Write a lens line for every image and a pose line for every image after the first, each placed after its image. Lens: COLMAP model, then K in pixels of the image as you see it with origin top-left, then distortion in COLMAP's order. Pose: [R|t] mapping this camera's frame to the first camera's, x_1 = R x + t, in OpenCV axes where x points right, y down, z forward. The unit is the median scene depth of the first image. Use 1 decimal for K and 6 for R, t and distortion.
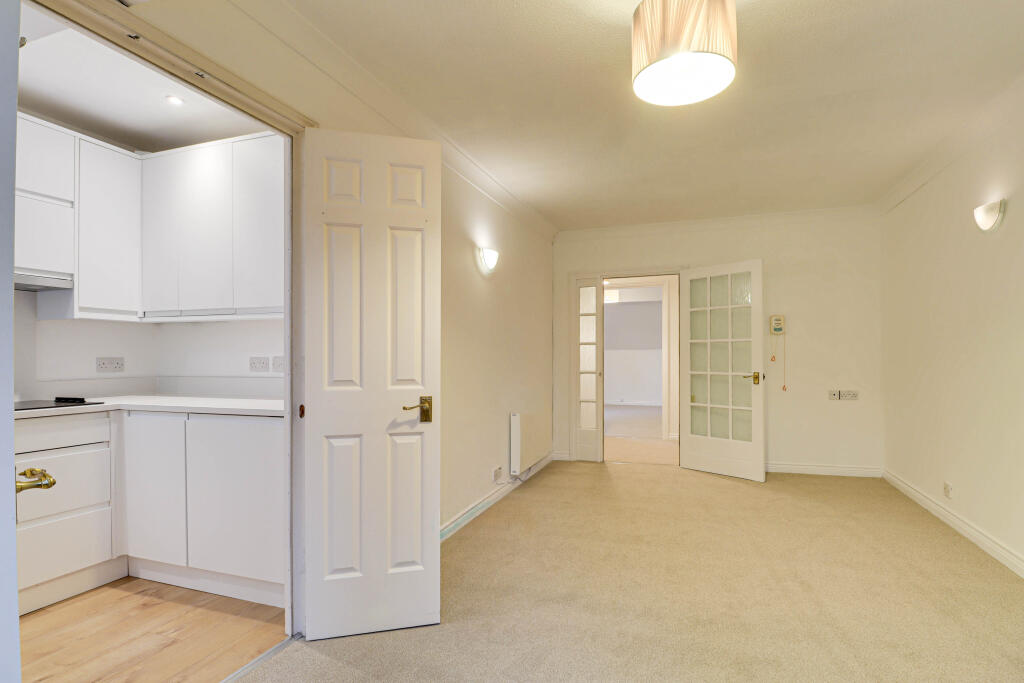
lens RADIAL K [[478.3, 0, 527.5], [0, 478.3, 367.1], [0, 0, 1]] dist [-0.009482, -0.004363]
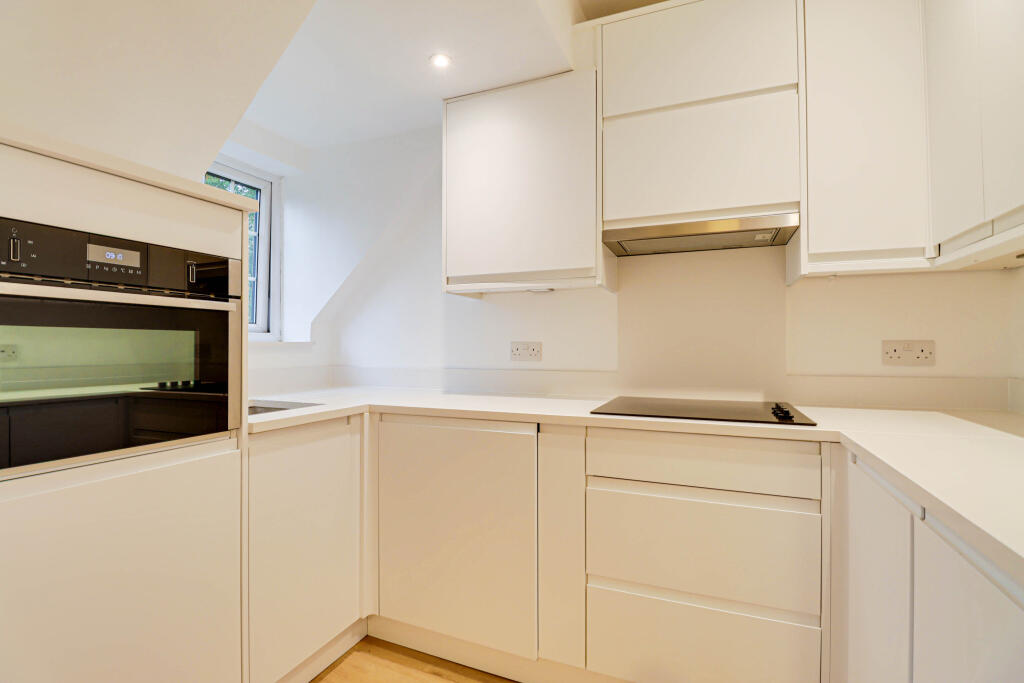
lens RADIAL K [[478.3, 0, 511.6], [0, 478.3, 338.2], [0, 0, 1]] dist [-0.009482, -0.004363]
pose [[-0.064379, -0.014361, -0.997822, -0.332881], [-0.019608, 0.999722, -0.013124, -0.007171], [0.997733, 0.018720, -0.064643, 0.674003]]
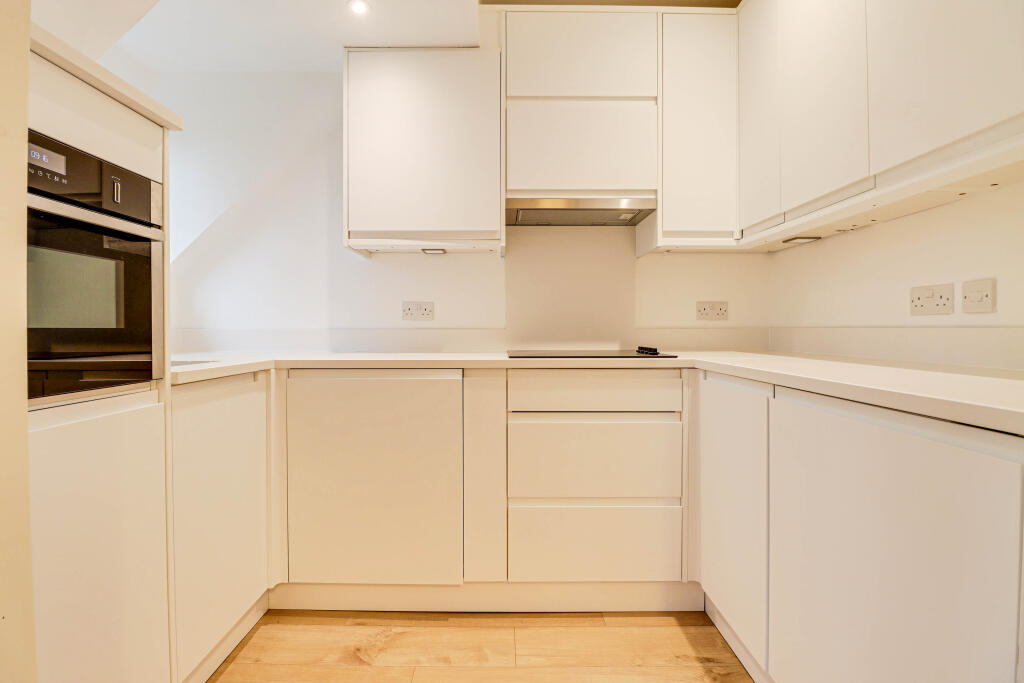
lens RADIAL K [[478.3, 0, 518.3], [0, 478.3, 330.4], [0, 0, 1]] dist [-0.009482, -0.004363]
pose [[0.339942, 0.005543, -0.940430, -0.295882], [-0.013423, 0.999909, 0.001041, 0.037691], [0.940351, 0.012269, 0.339986, 0.517791]]
